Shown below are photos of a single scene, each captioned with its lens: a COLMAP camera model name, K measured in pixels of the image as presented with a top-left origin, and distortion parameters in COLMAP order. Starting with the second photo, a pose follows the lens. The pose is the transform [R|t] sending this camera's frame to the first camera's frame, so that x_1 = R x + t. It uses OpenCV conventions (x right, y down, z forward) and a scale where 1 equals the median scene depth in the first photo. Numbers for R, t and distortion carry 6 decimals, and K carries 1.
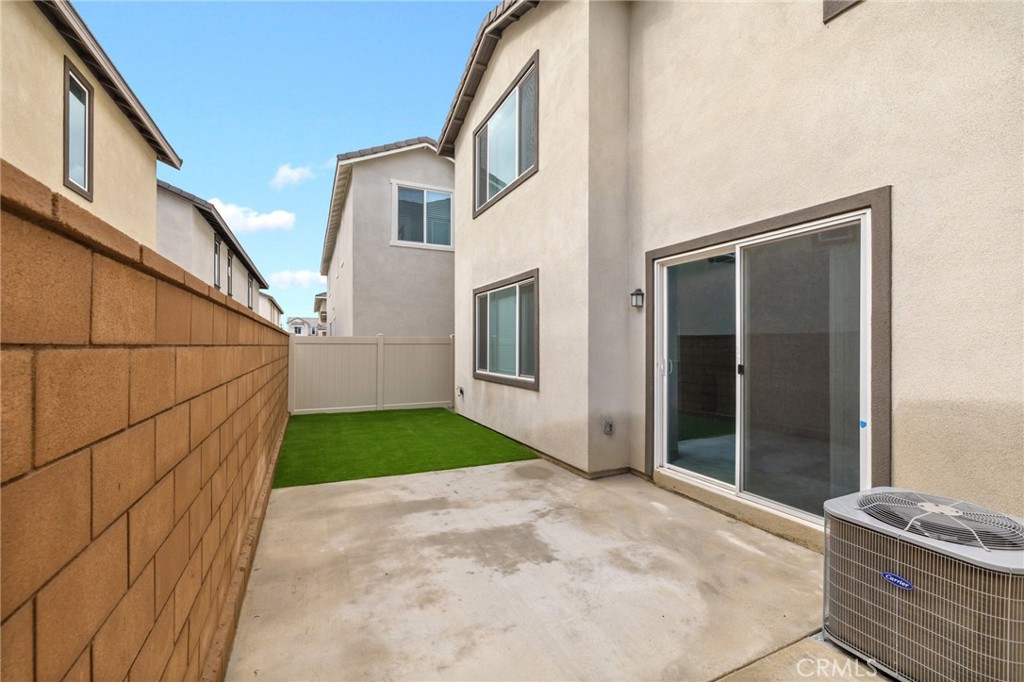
lens RADIAL K [[430.6, 0, 513.8], [0, 430.6, 341.9], [0, 0, 1]] dist [0.000006, -0.000084]
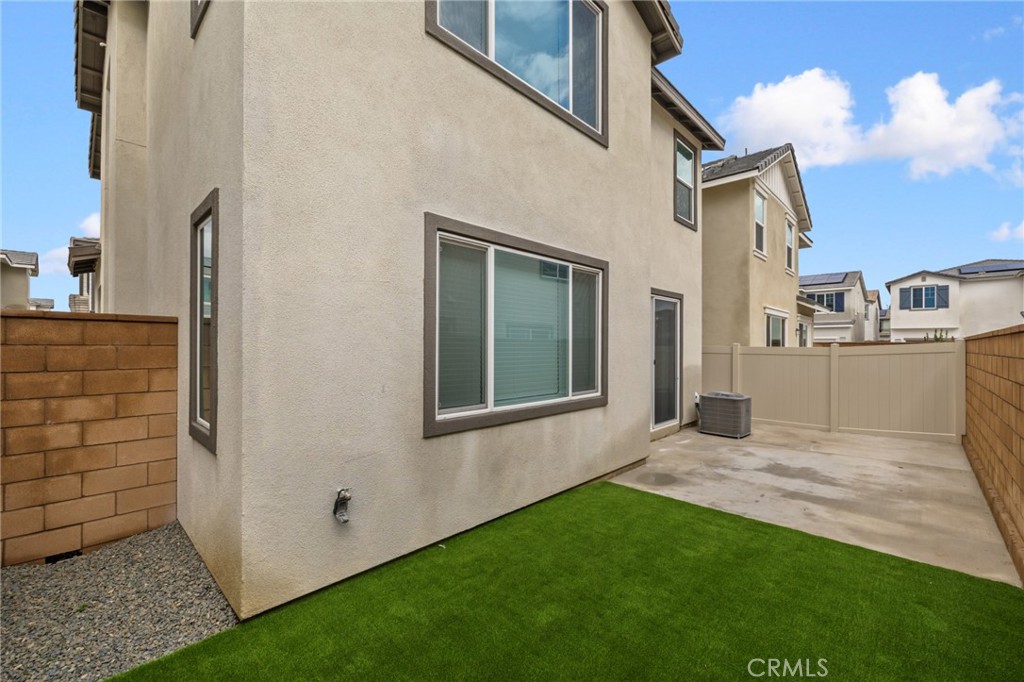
lens RADIAL K [[427.0, 0, 514.3], [0, 427.0, 342.3], [0, 0, 1]] dist [-0.001713, 0.000160]
pose [[-0.356736, 0.001723, 0.934204, -0.873556], [-0.013602, 0.999883, -0.007038, -0.003214], [-0.934106, -0.015218, -0.356671, 1.914955]]
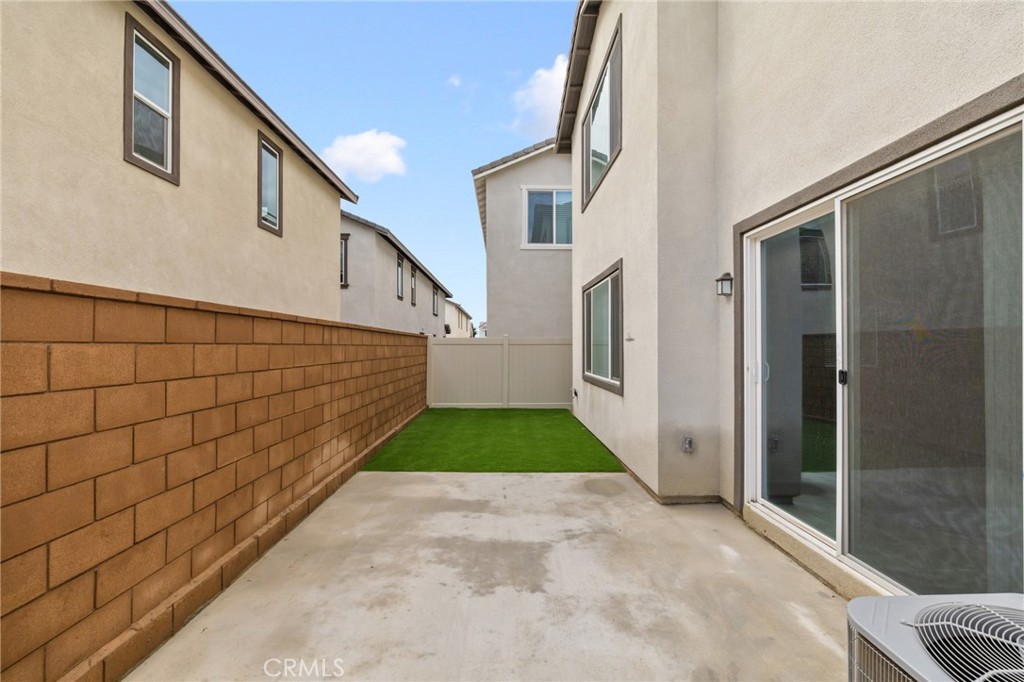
lens RADIAL K [[427.0, 0, 514.3], [0, 427.0, 342.3], [0, 0, 1]] dist [-0.001713, 0.000160]
pose [[0.914095, -0.005547, -0.405463, 0.272355], [0.004508, 0.999984, -0.003517, 0.006414], [0.405476, 0.001387, 0.914105, 0.133521]]
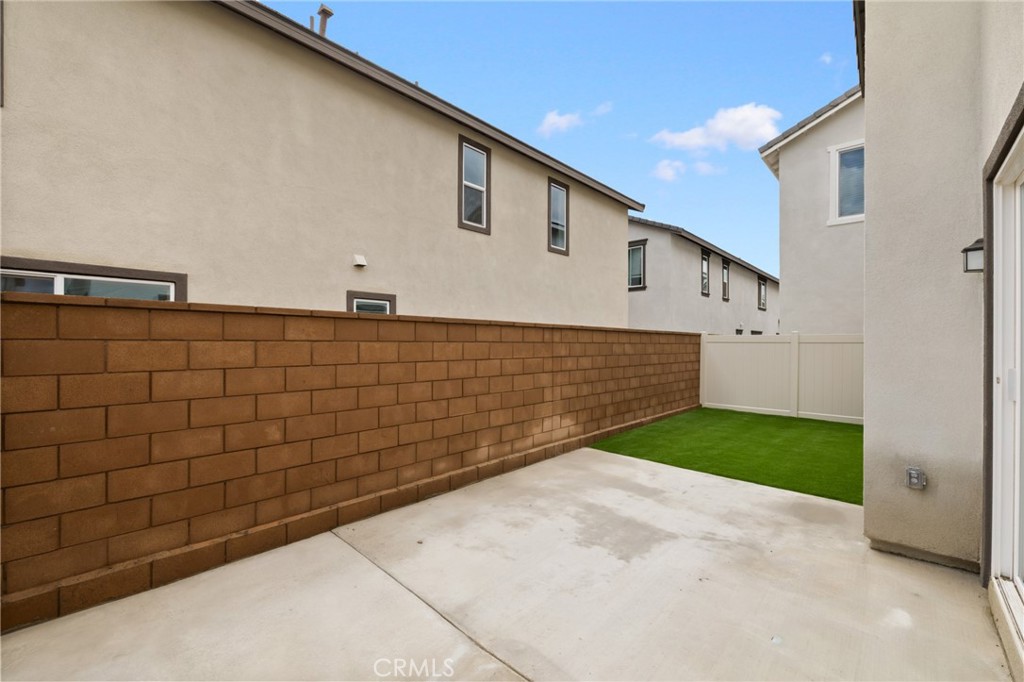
lens RADIAL K [[427.0, 0, 514.3], [0, 427.0, 342.3], [0, 0, 1]] dist [-0.001713, 0.000160]
pose [[0.374719, -0.001614, -0.927137, 0.618141], [0.002623, 0.999996, -0.000681, 0.006596], [0.927135, -0.002177, 0.374722, 0.275948]]
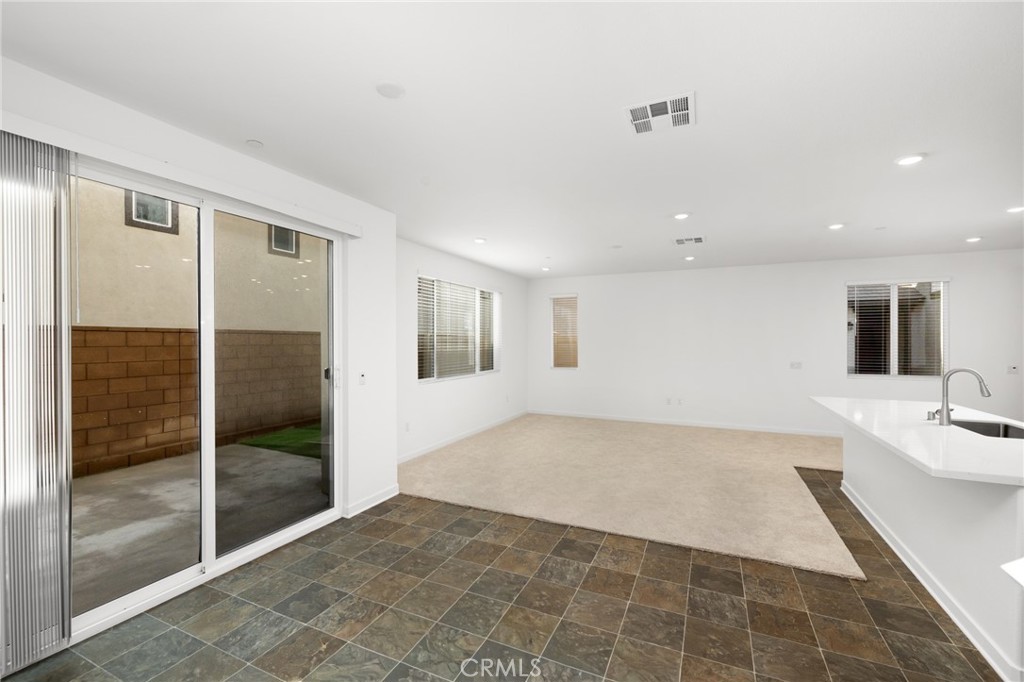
lens RADIAL K [[427.0, 0, 514.3], [0, 427.0, 342.3], [0, 0, 1]] dist [-0.001713, 0.000160]
pose [[0.635238, -0.000849, -0.772316, 1.156829], [0.010673, 0.999914, 0.007679, -0.002939], [0.772243, -0.013121, 0.635192, 0.810328]]
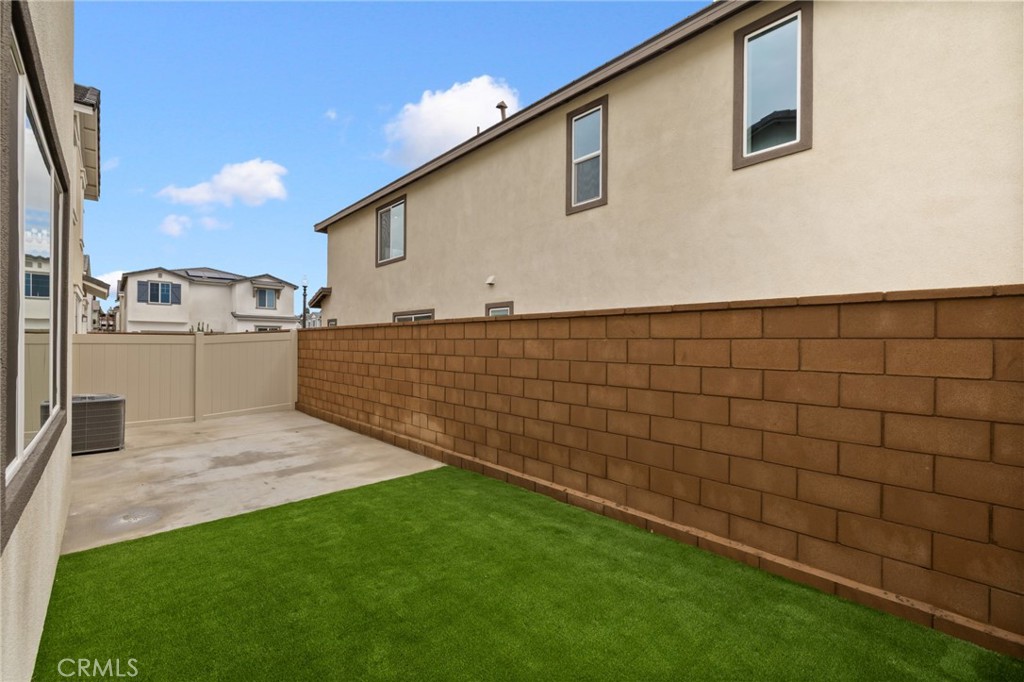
lens RADIAL K [[427.0, 0, 514.3], [0, 427.0, 342.3], [0, 0, 1]] dist [-0.001713, 0.000160]
pose [[-0.950159, -0.007459, -0.311678, -0.370397], [-0.004641, 0.999941, -0.009781, 0.026692], [0.311733, -0.007847, -0.950137, 2.118959]]
